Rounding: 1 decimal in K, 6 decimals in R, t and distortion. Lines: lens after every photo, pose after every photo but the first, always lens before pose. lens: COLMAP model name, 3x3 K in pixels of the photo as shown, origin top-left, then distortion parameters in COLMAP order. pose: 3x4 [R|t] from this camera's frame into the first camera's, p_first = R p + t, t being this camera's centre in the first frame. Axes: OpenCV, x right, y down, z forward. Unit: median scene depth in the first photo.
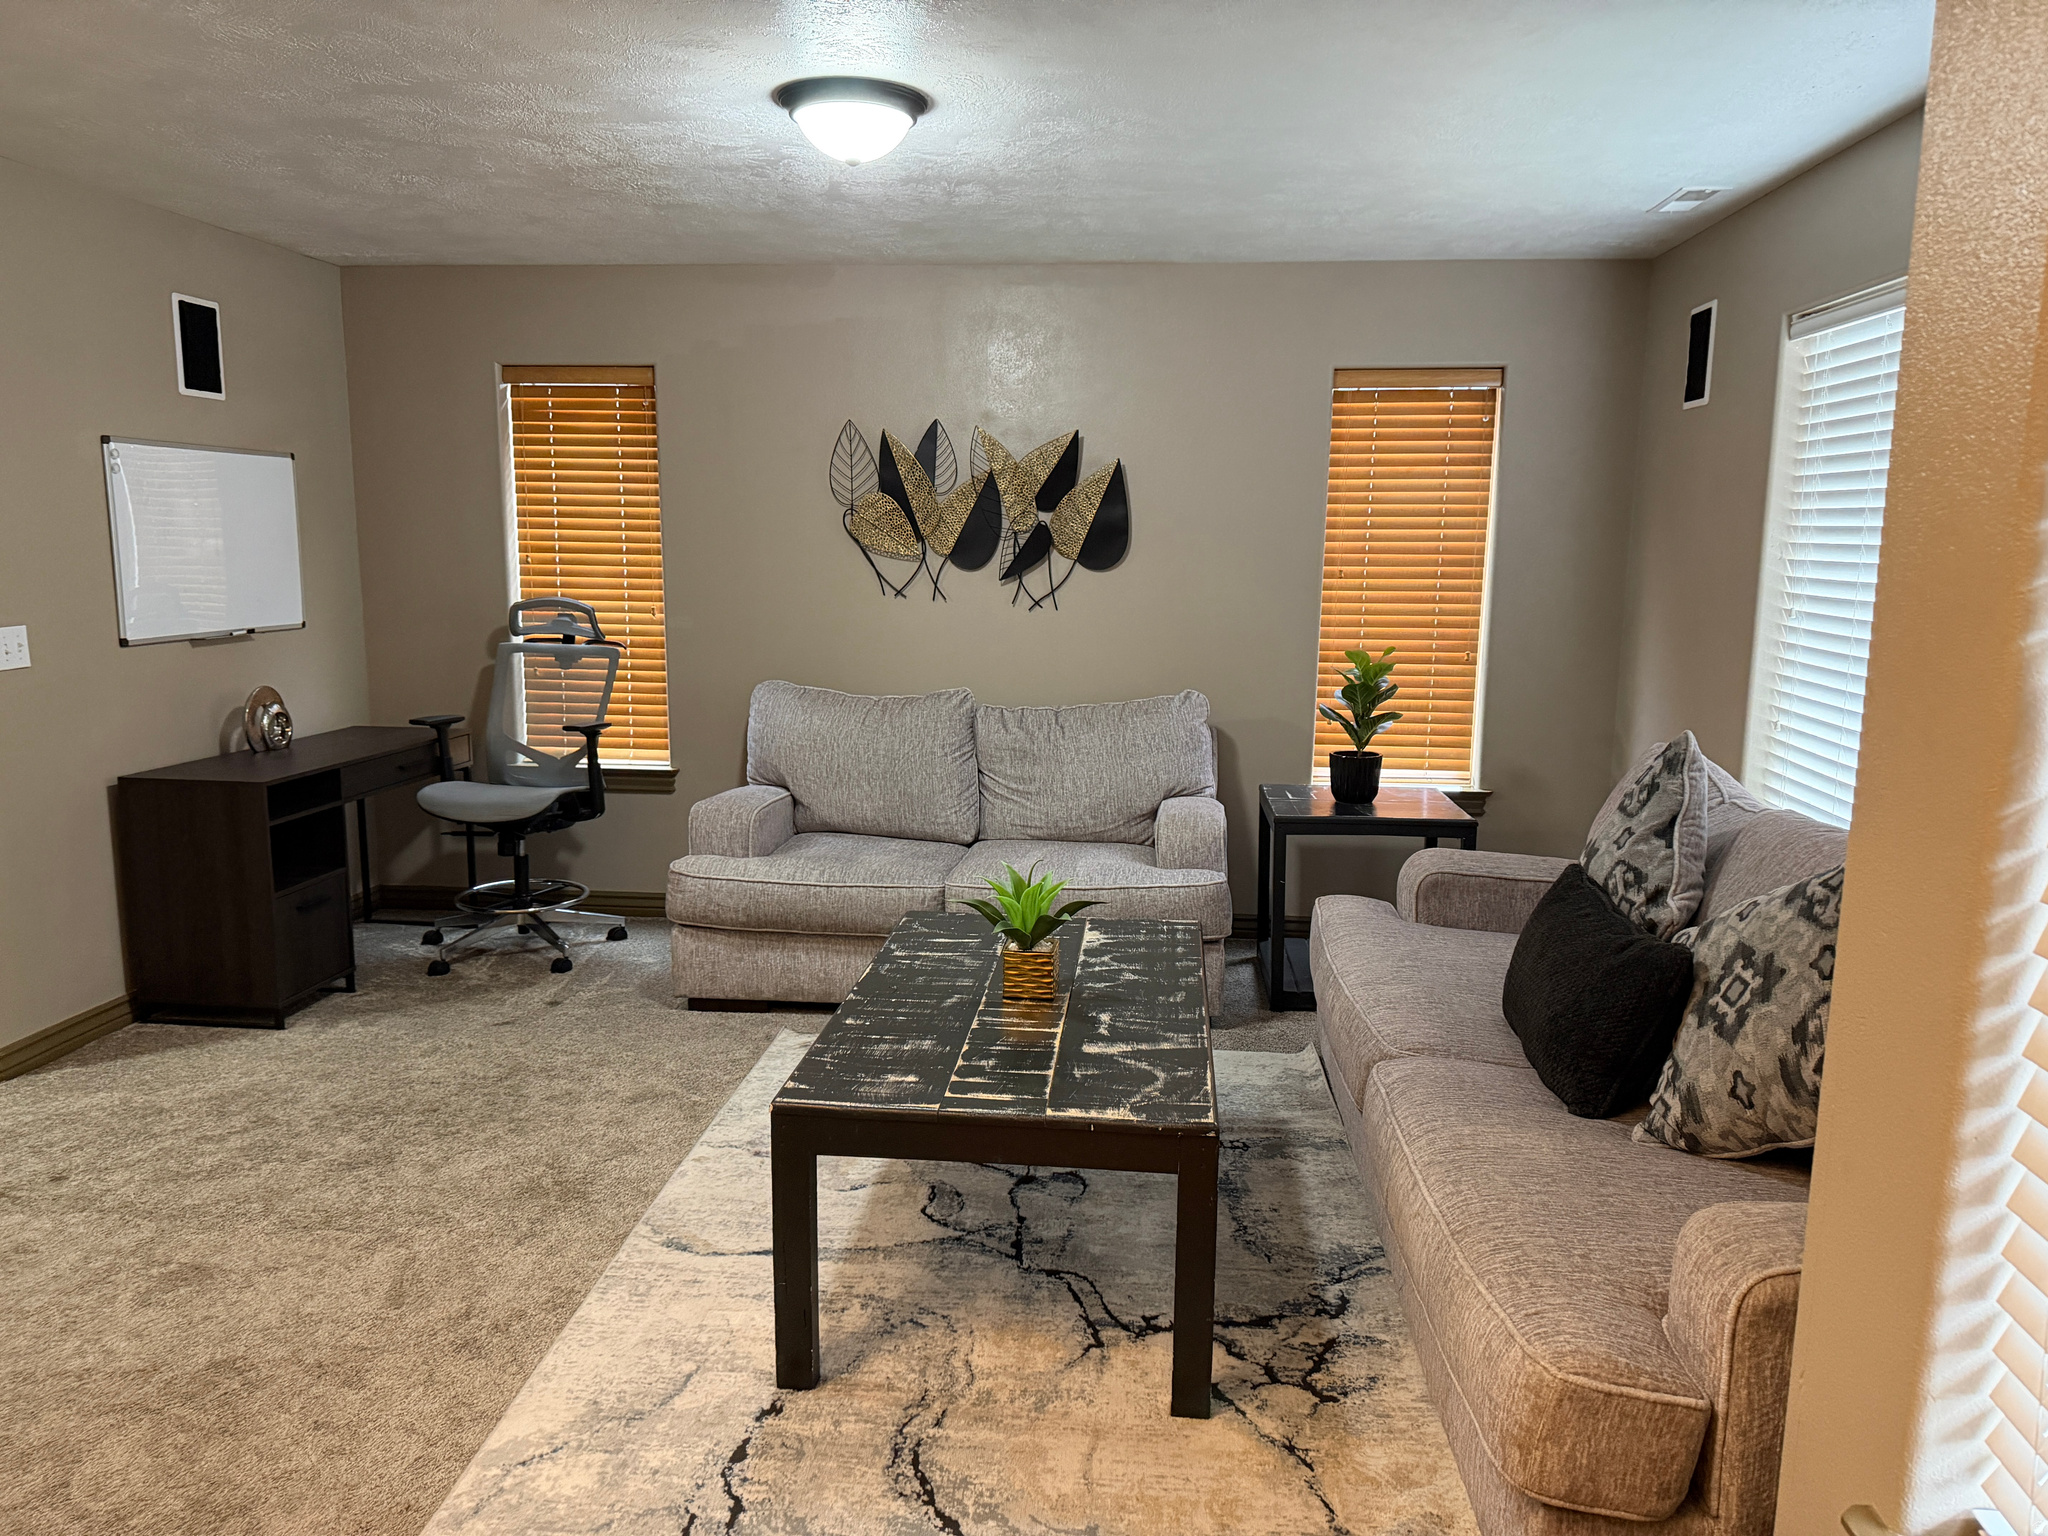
lens RADIAL K [[1440.6, 0, 1034.8], [0, 1440.6, 765.0], [0, 0, 1]] dist [0.028110, -0.035199]
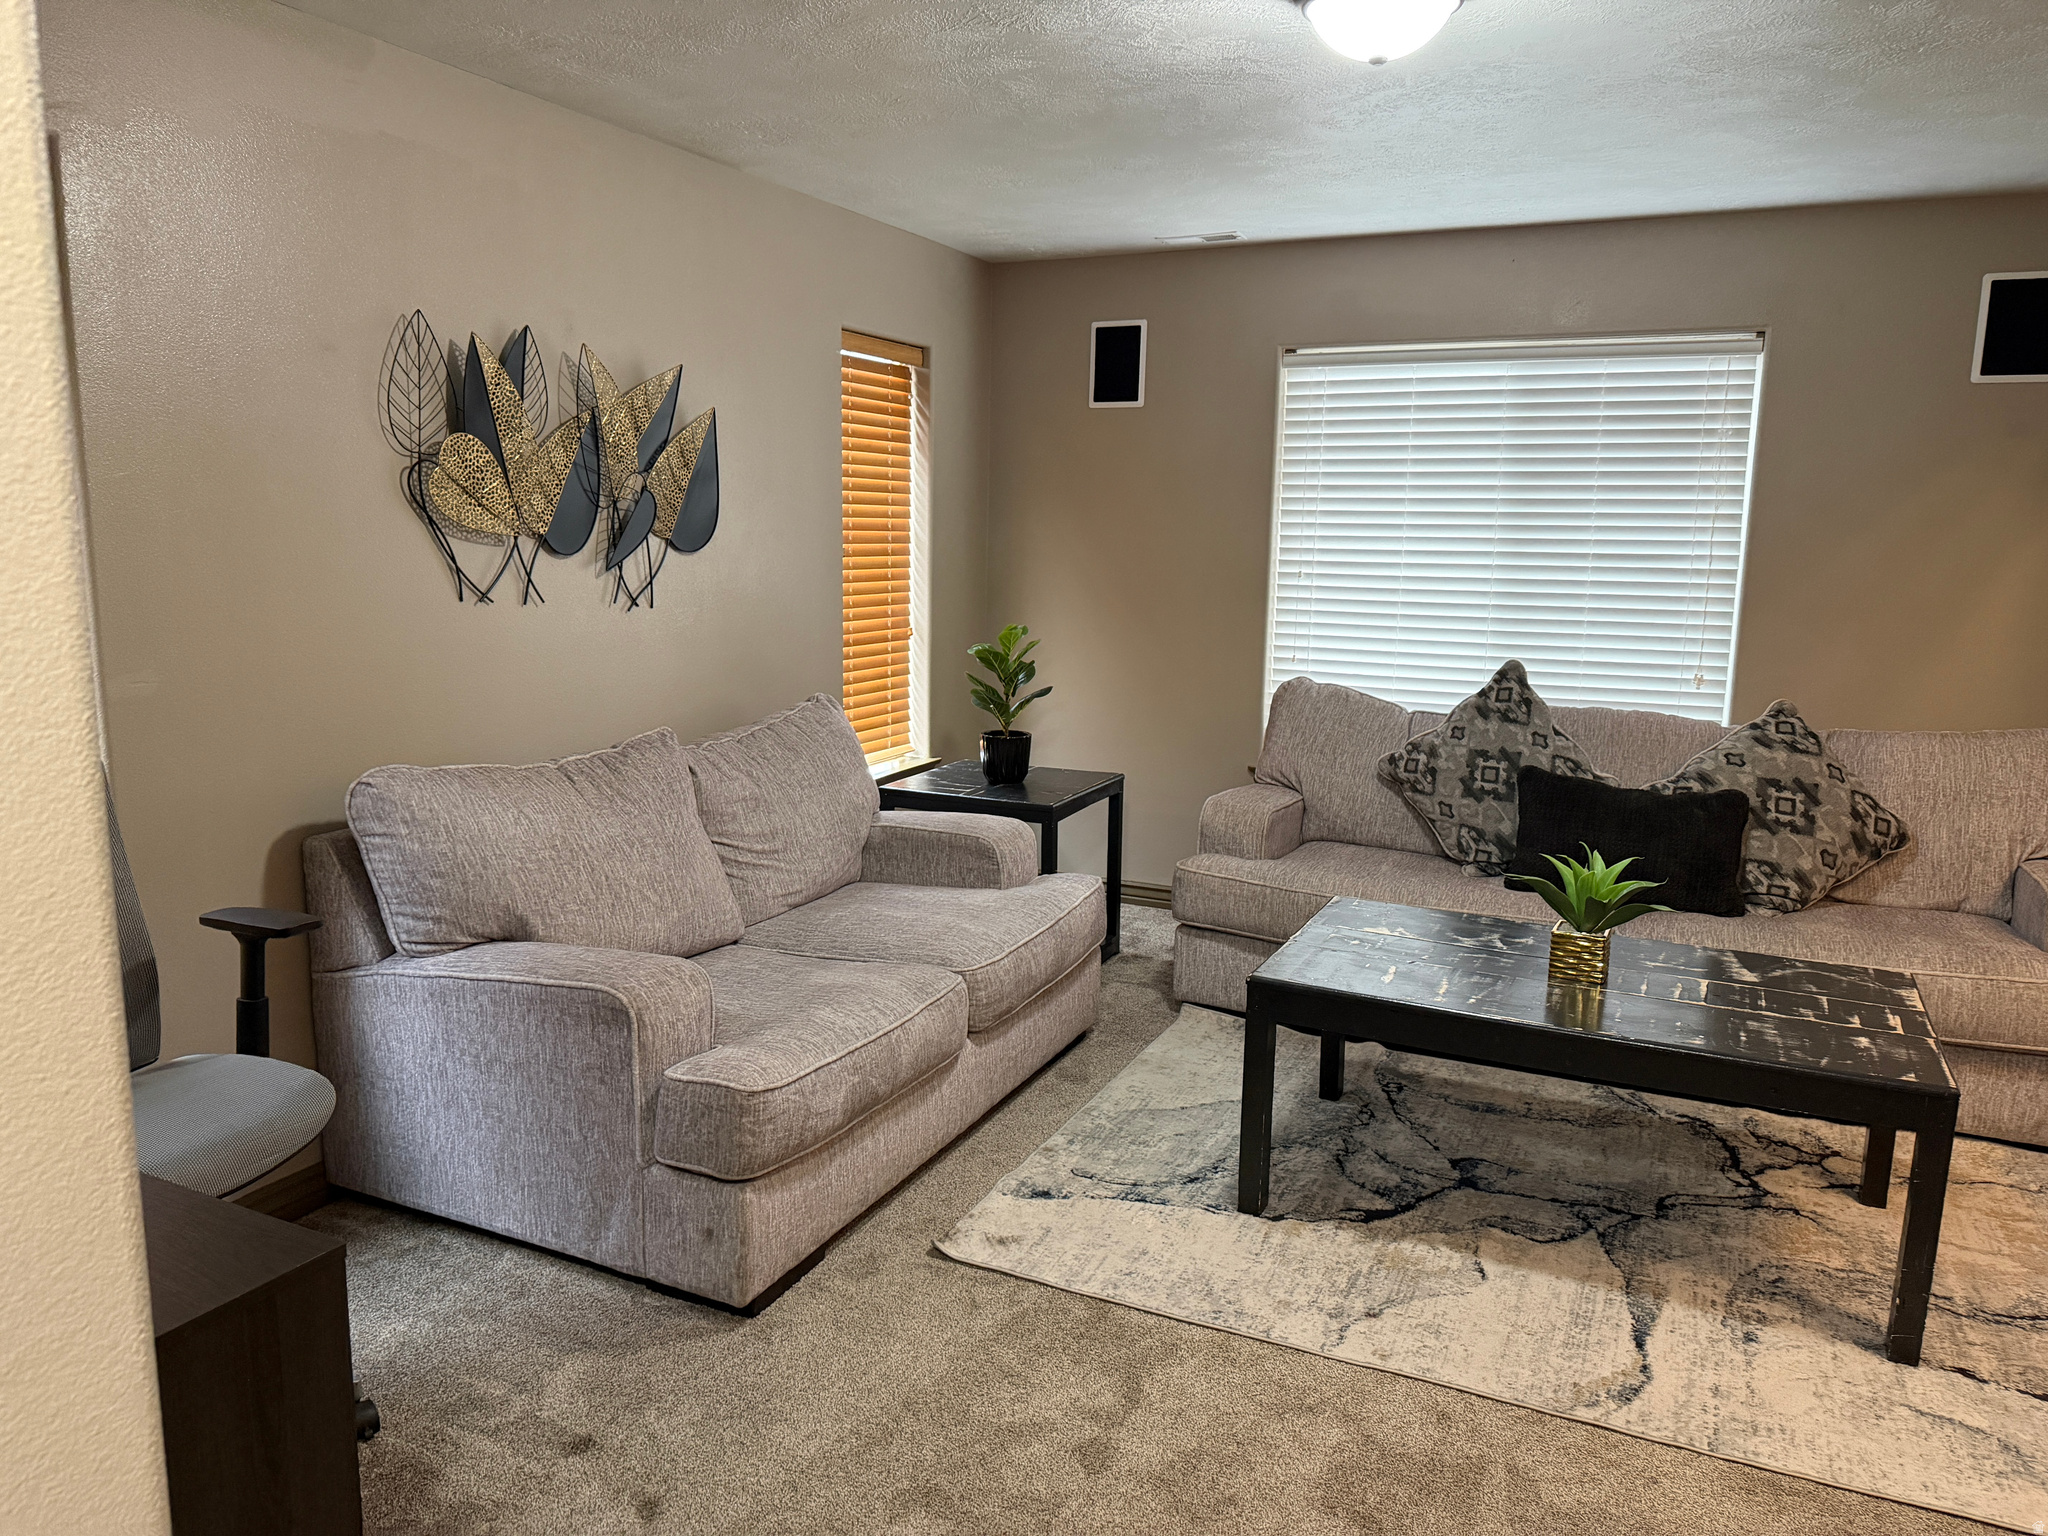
lens RADIAL K [[1440.6, 0, 1027.7], [0, 1440.6, 768.5], [0, 0, 1]] dist [0.028110, -0.035199]
pose [[0.341980, -0.169170, 0.924354, -1.032375], [0.132053, 0.982553, 0.130966, -0.166654], [-0.930383, 0.077276, 0.358353, 0.964972]]
